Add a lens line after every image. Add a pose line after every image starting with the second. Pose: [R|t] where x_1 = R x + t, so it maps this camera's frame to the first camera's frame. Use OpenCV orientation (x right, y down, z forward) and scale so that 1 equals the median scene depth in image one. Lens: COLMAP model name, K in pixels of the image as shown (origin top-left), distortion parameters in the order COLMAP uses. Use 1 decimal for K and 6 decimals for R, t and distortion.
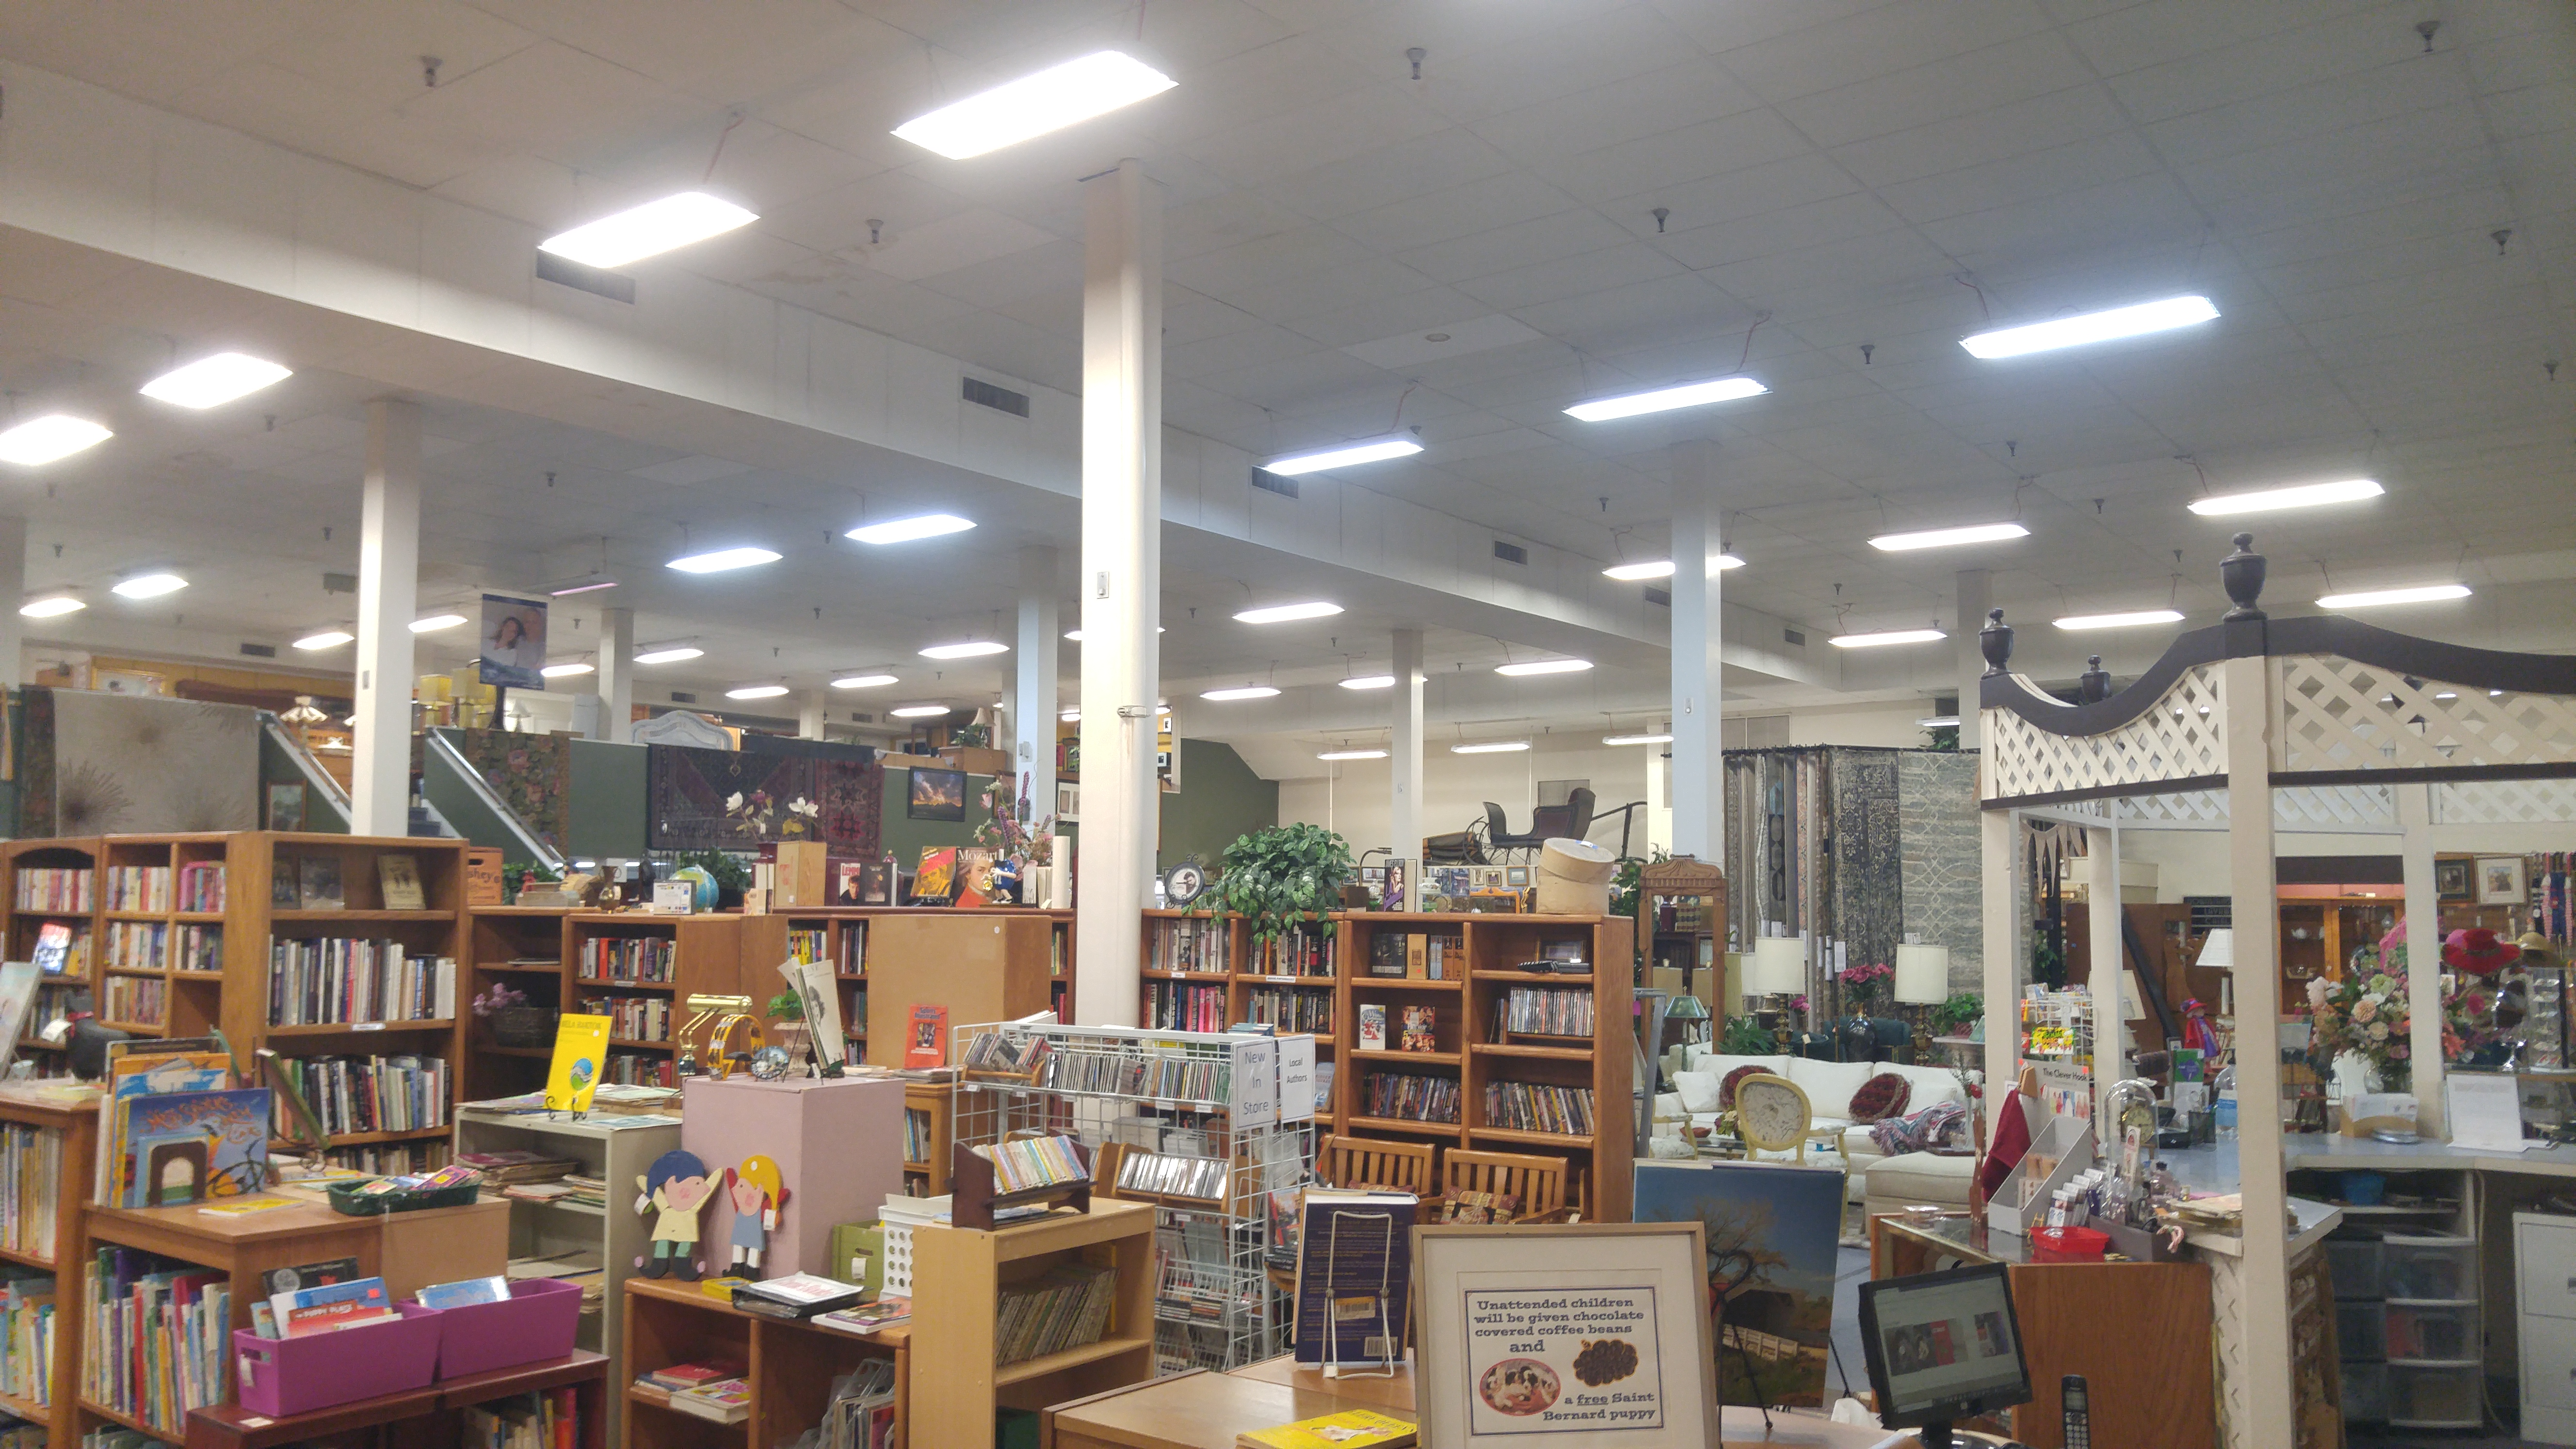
lens RADIAL K [[1947.8, 0, 1289.2], [0, 1947.8, 736.1], [0, 0, 1]] dist [0.052377, -0.046724]
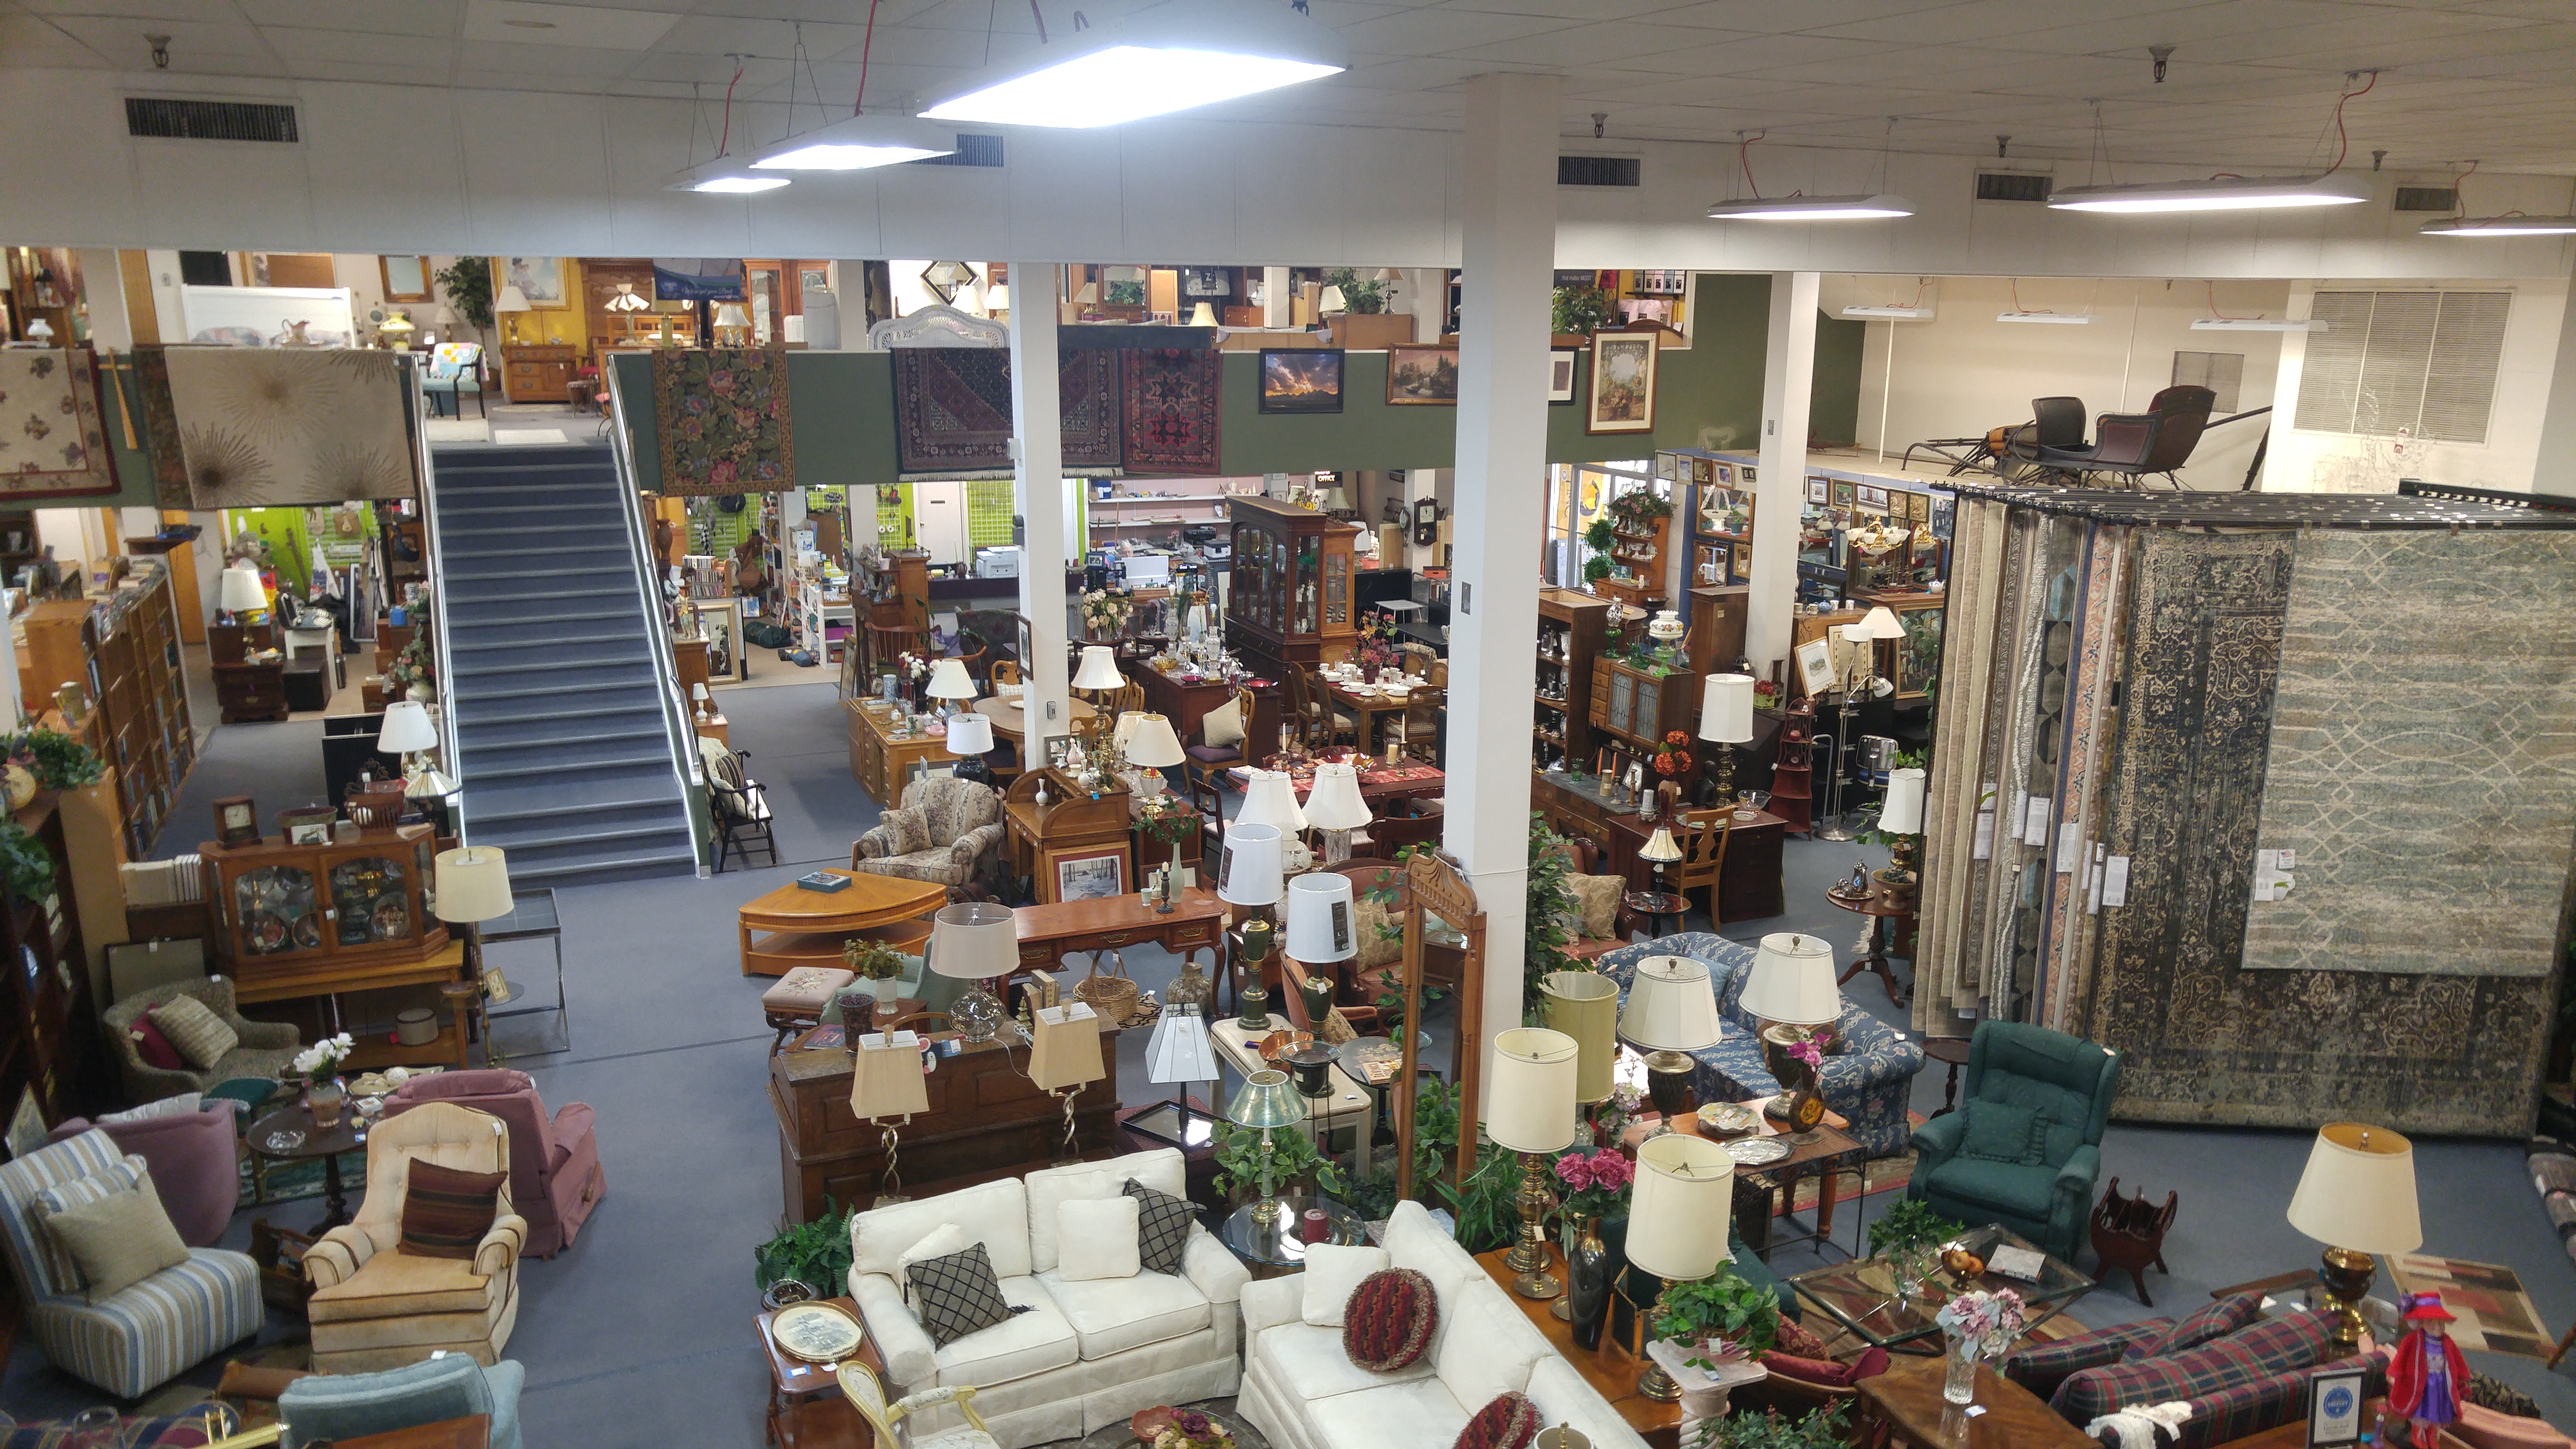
lens RADIAL K [[1947.8, 0, 1339.3], [0, 1947.8, 792.3], [0, 0, 1]] dist [0.052377, -0.046724]
pose [[0.880055, 0.124572, -0.458241, 0.335622], [0.039334, 0.942540, 0.331769, -0.114274], [0.473240, -0.309999, 0.824588, 0.403172]]
